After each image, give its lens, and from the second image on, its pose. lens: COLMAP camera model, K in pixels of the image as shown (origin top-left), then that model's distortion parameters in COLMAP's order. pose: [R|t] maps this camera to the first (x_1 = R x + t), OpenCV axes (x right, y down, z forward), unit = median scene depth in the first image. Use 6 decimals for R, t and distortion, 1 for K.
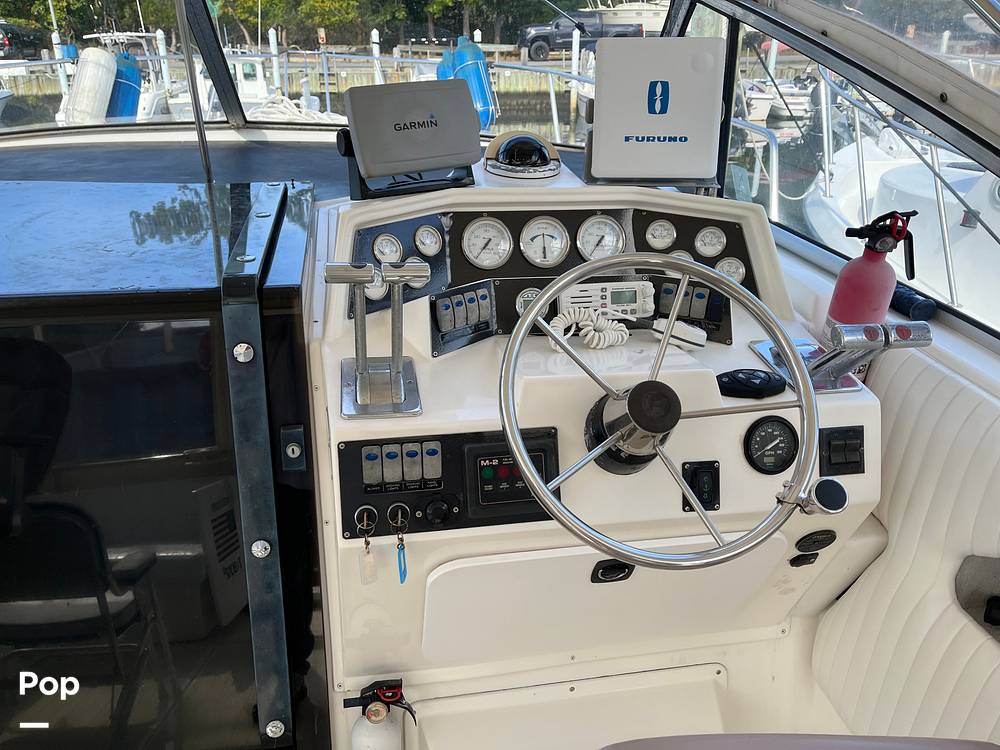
lens RADIAL K [[760.7, 0, 500.0], [0, 760.7, 375.0], [0, 0, 1]] dist [0.067689, -0.089461]
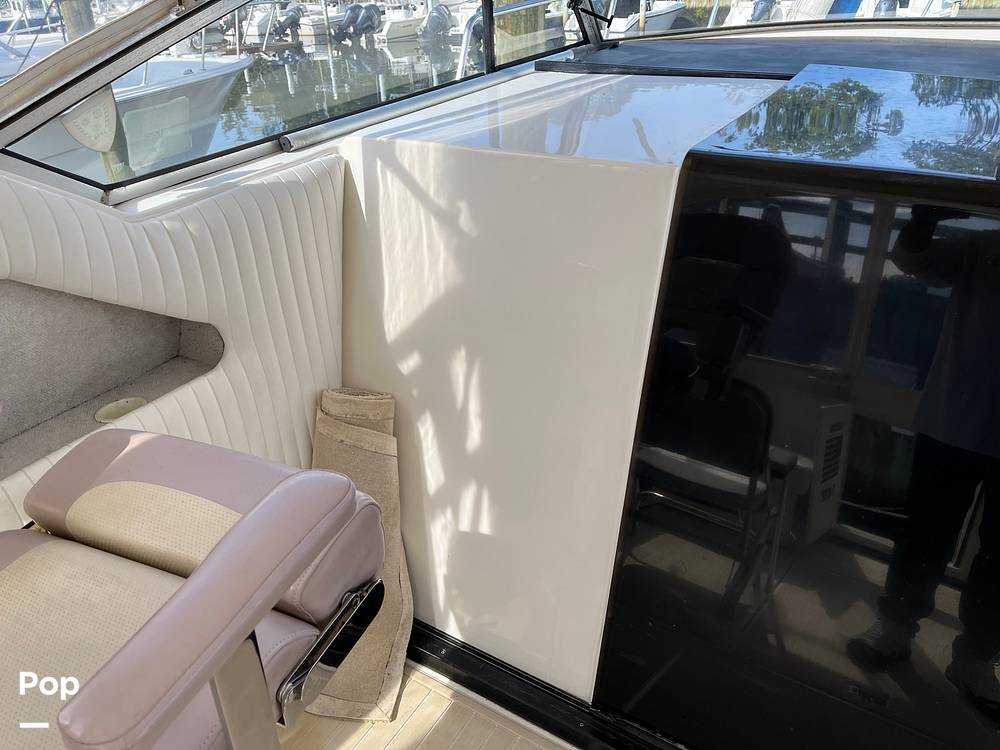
lens RADIAL K [[744.5, 0, 498.3], [0, 744.5, 370.6], [0, 0, 1]] dist [0.073494, -0.098307]
pose [[0.739439, 0.296256, -0.604536, -0.348902], [-0.238350, 0.955012, 0.176470, 0.084187], [0.629619, 0.013603, 0.776785, -0.045832]]
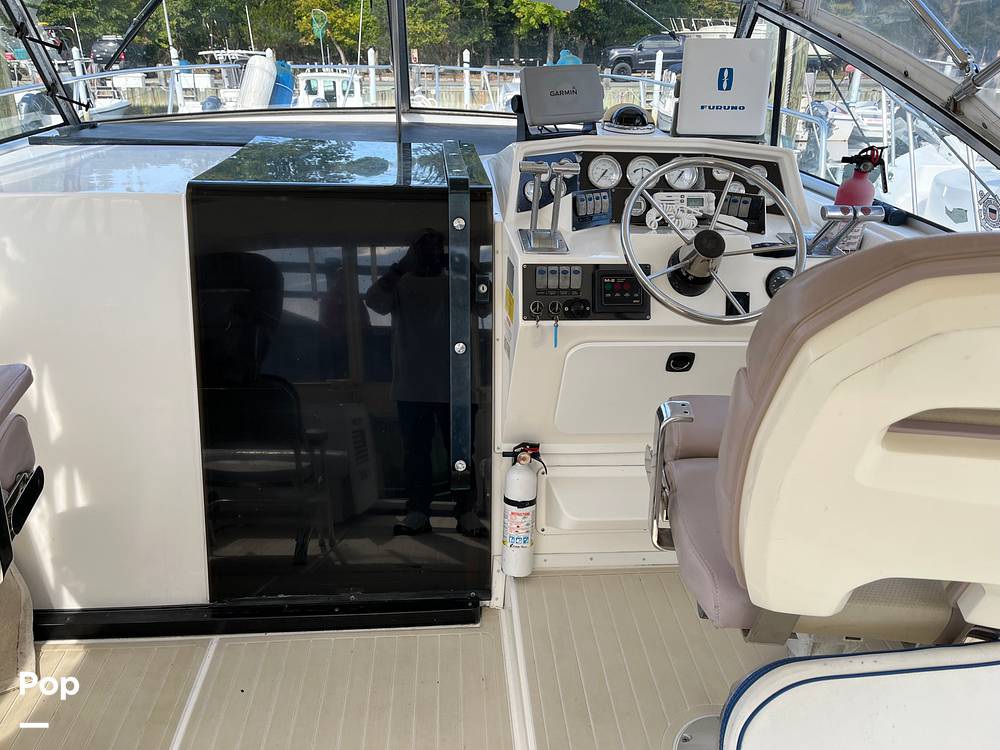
lens RADIAL K [[759.0, 0, 504.1], [0, 759.0, 370.7], [0, 0, 1]] dist [0.093345, -0.127601]
pose [[0.995390, 0.045415, -0.084480, -0.077342], [-0.047918, 0.998463, -0.027838, 0.302794], [0.083086, 0.031758, 0.996036, -0.572228]]
